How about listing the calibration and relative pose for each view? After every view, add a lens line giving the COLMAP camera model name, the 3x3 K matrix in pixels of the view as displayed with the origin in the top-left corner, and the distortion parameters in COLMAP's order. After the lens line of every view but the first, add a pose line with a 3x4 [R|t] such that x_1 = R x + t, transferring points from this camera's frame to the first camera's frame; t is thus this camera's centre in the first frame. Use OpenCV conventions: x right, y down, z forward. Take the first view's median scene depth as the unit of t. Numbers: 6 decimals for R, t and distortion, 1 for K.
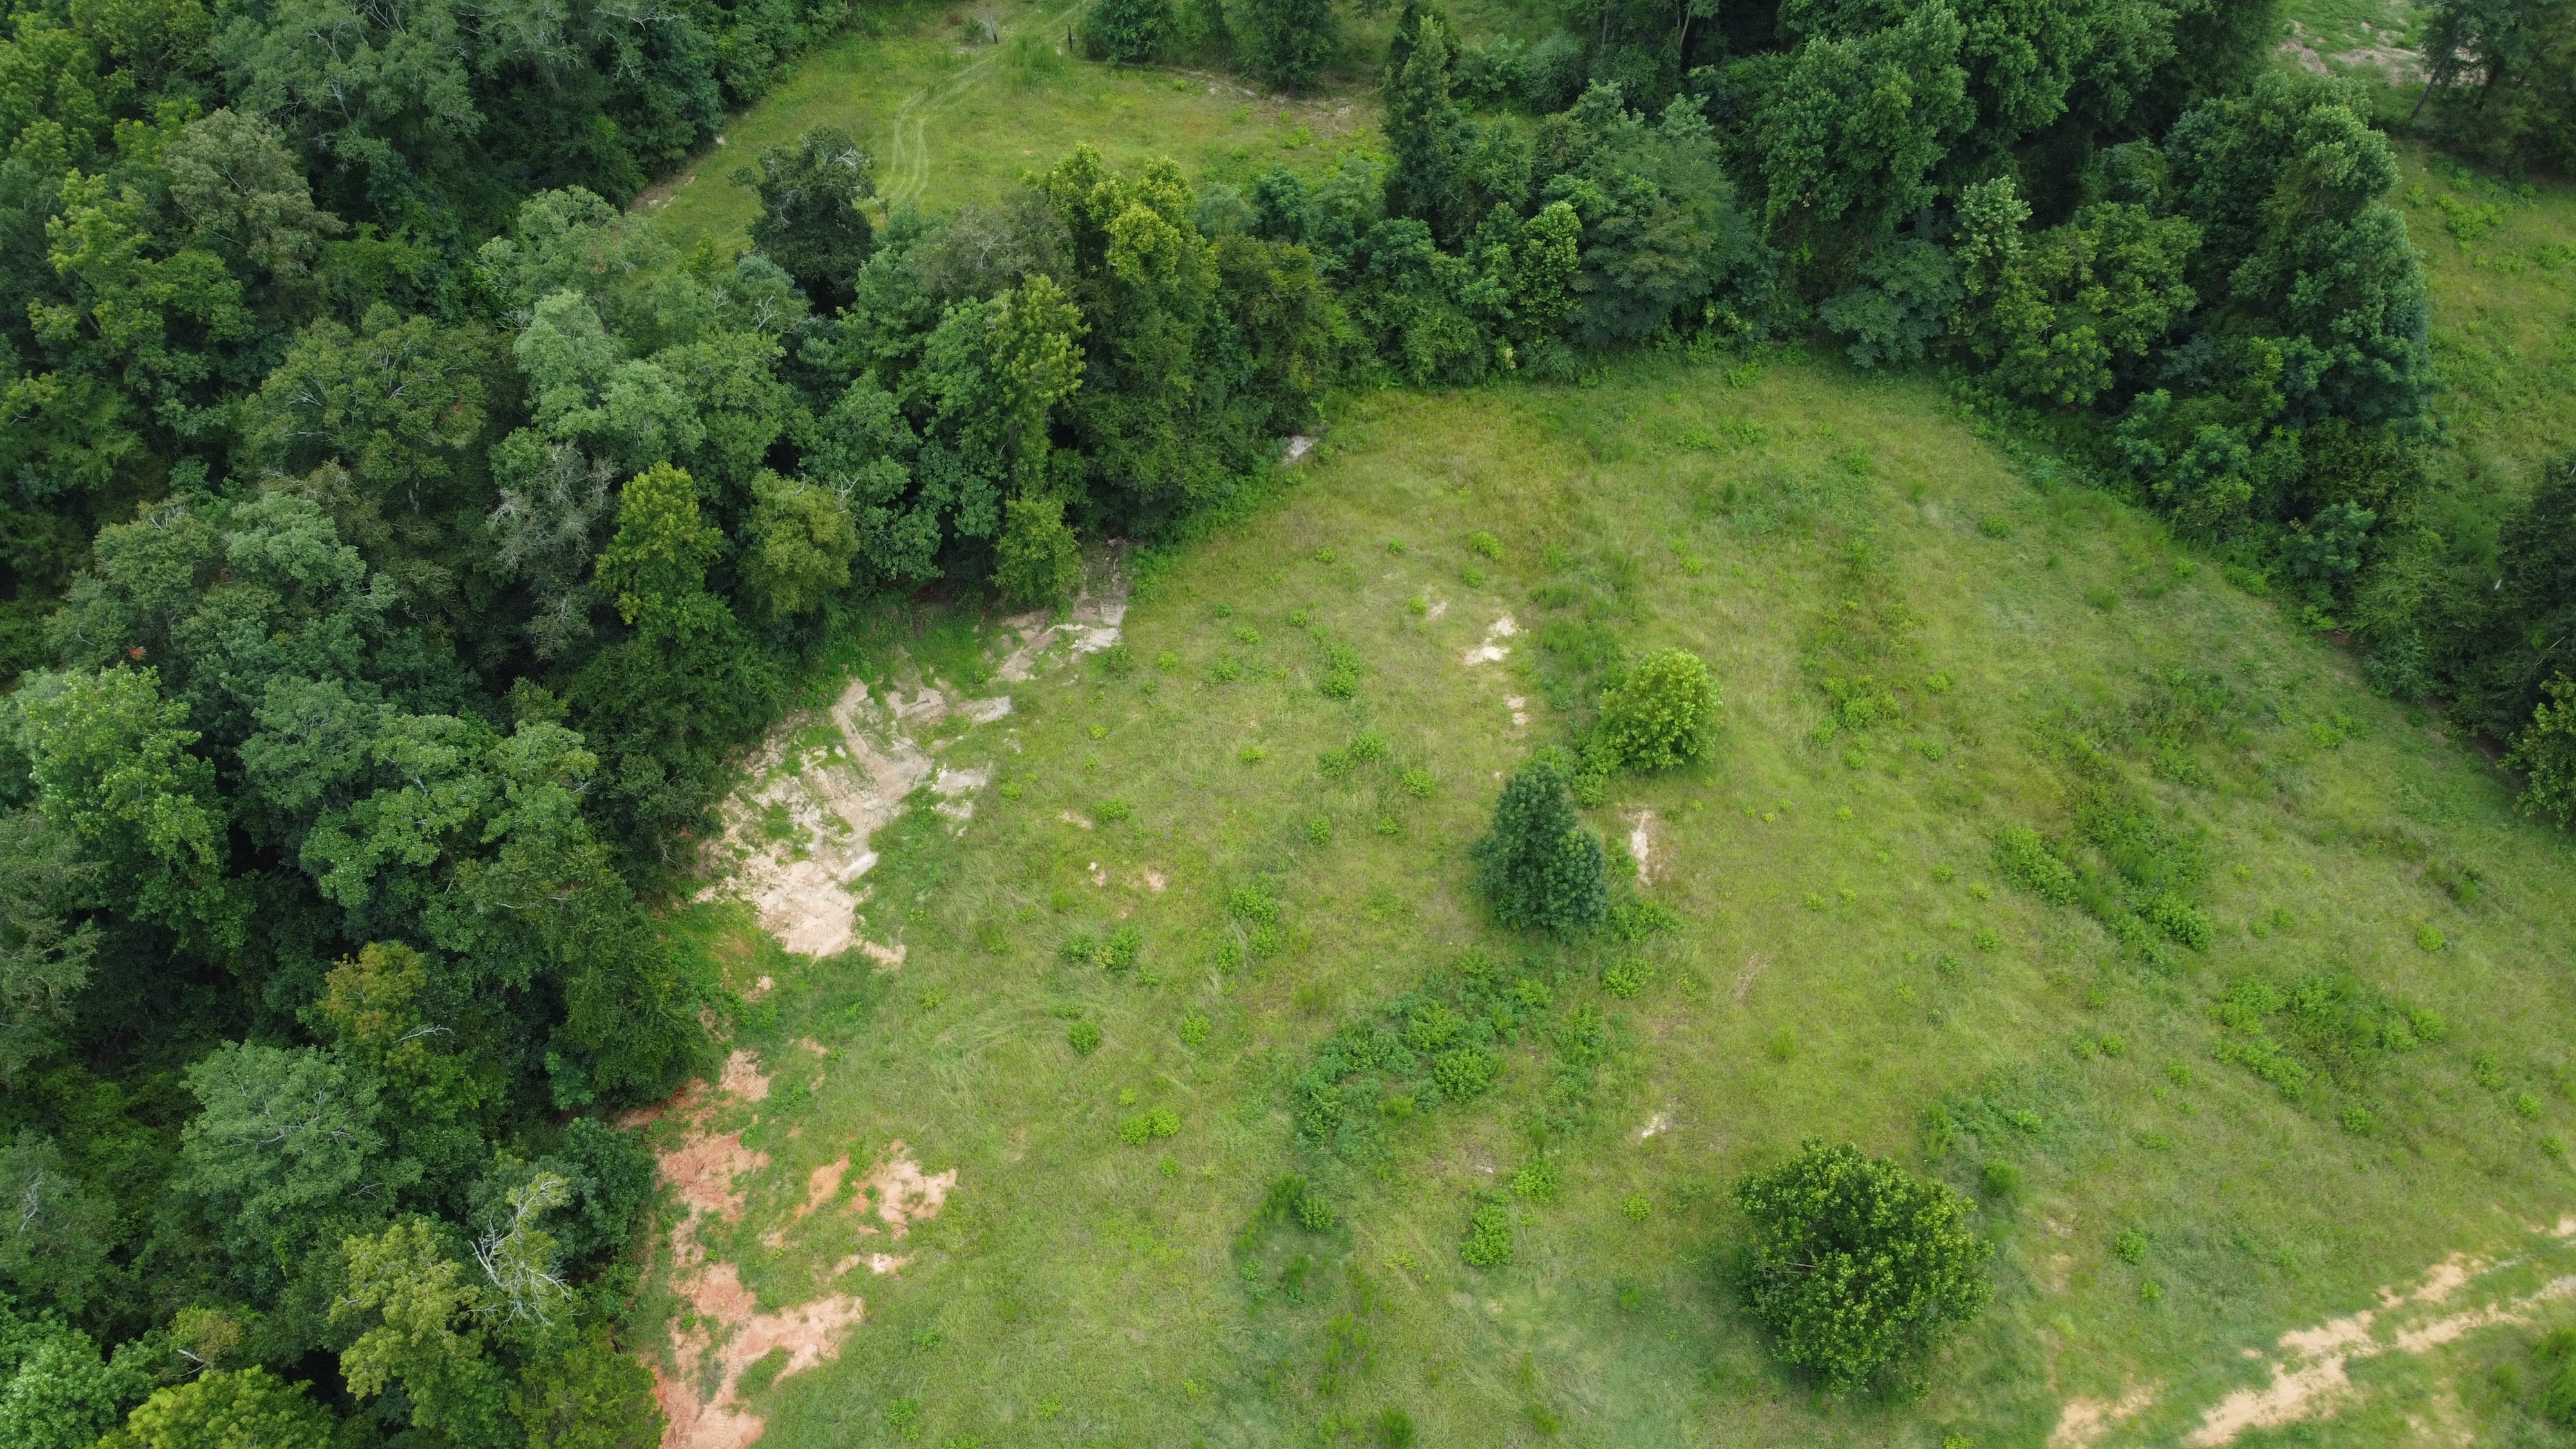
lens RADIAL K [[1959.9, 0, 1288.3], [0, 1959.9, 721.2], [0, 0, 1]] dist [-0.003983, 0.002466]
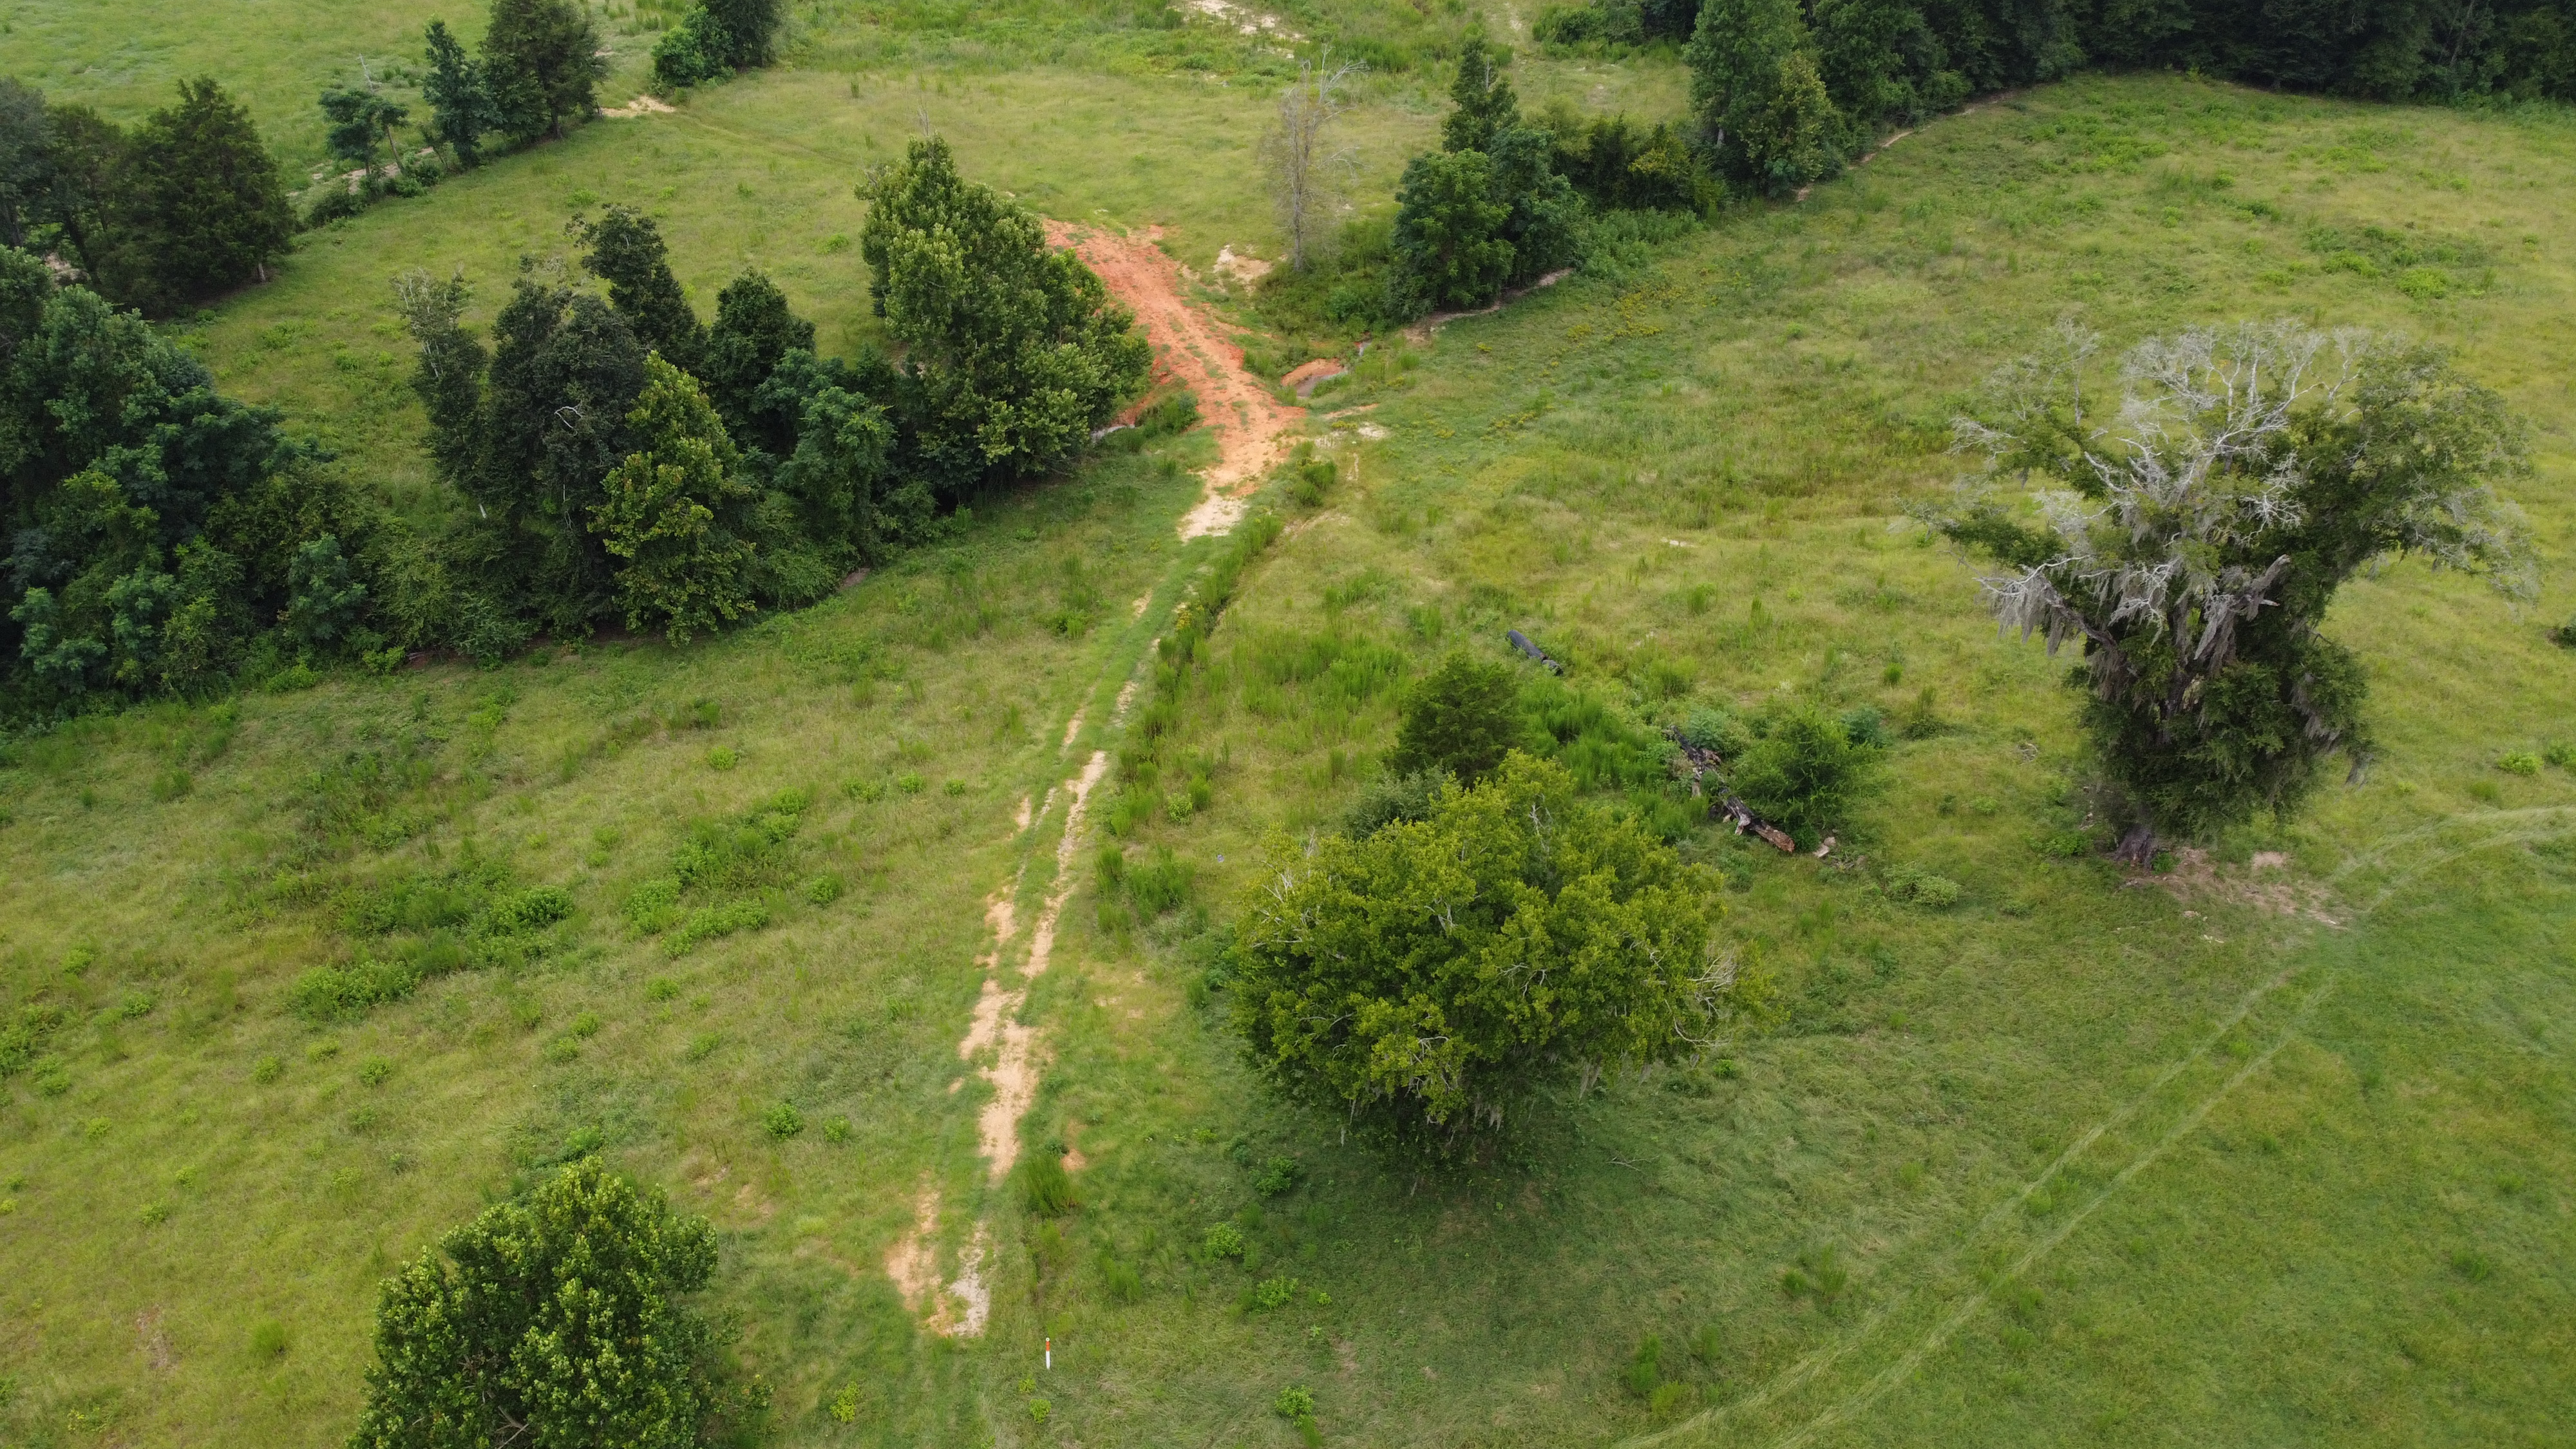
lens RADIAL K [[1959.9, 0, 1281.7], [0, 1959.9, 721.1], [0, 0, 1]] dist [-0.003983, 0.002466]
pose [[0.368632, -0.556233, 0.744792, 0.000167], [0.740047, 0.660461, 0.126969, 0.180325], [-0.562531, 0.504377, 0.655105, 0.239487]]
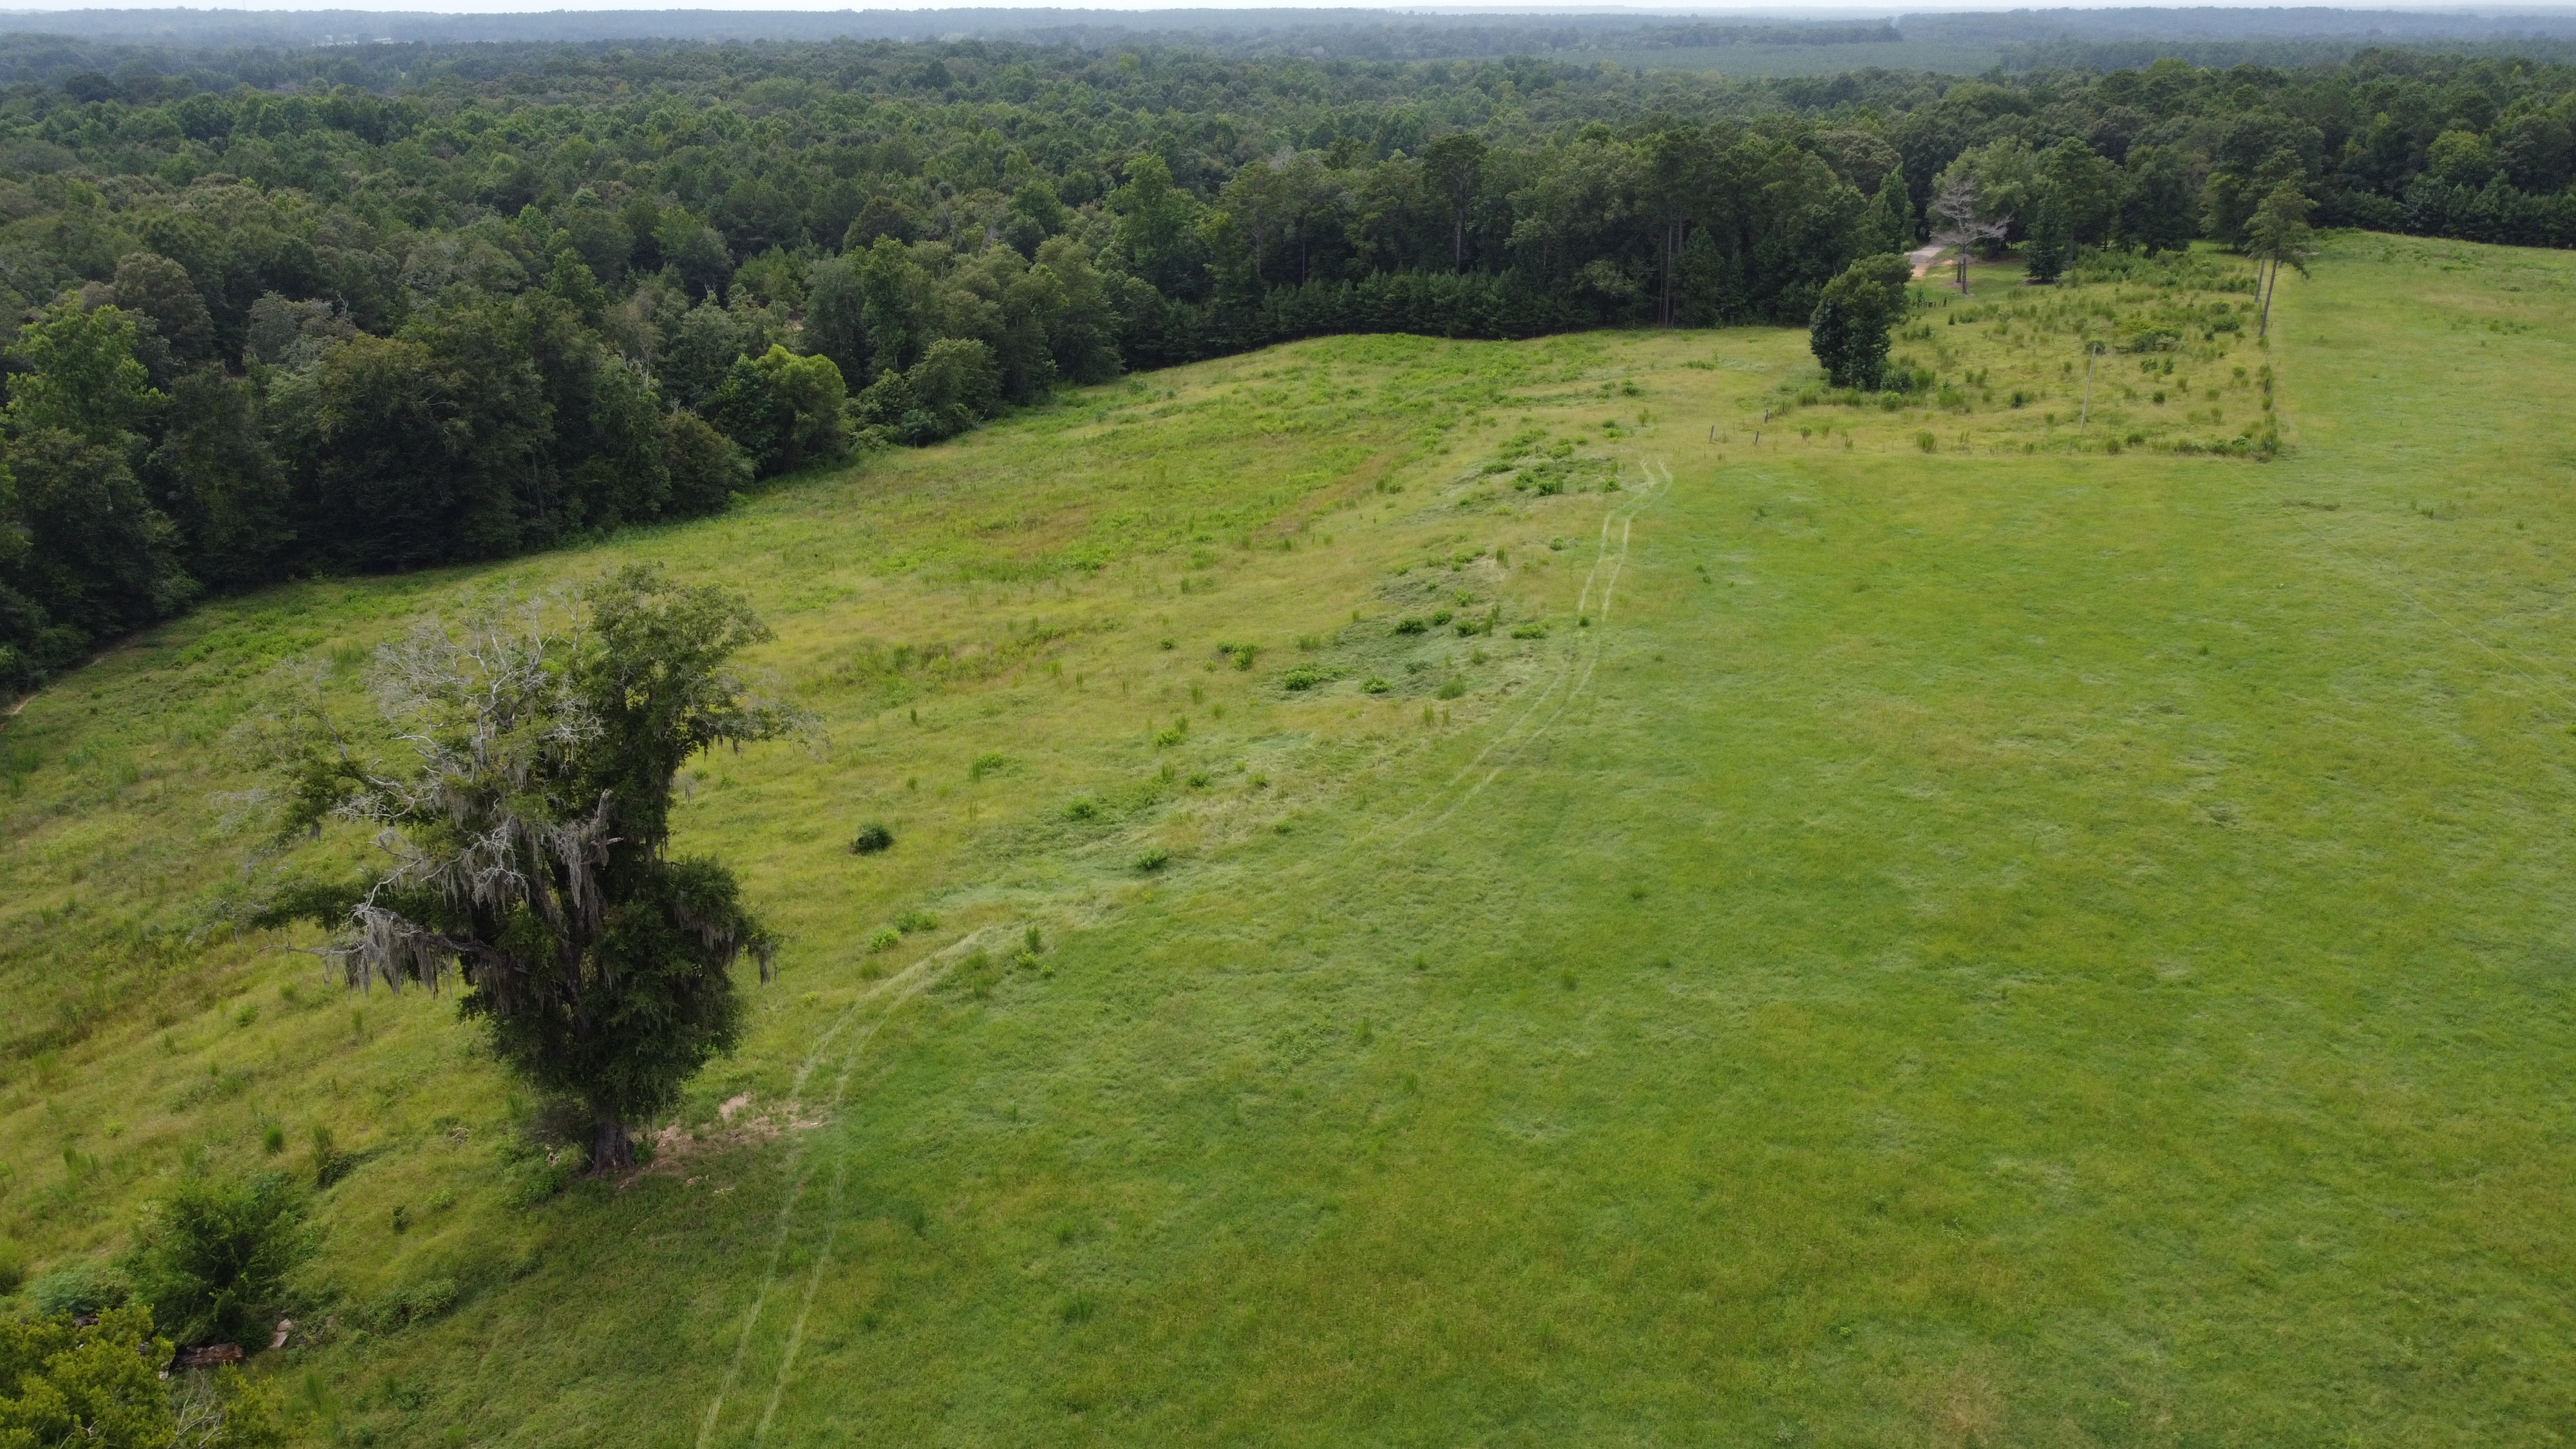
lens RADIAL K [[1959.9, 0, 1292.2], [0, 1959.9, 725.6], [0, 0, 1]] dist [-0.003983, 0.002466]
pose [[-0.512816, -0.298299, 0.805007, 0.007912], [0.683883, 0.424893, 0.593102, 0.219362], [-0.518964, 0.854683, -0.013890, 0.298301]]
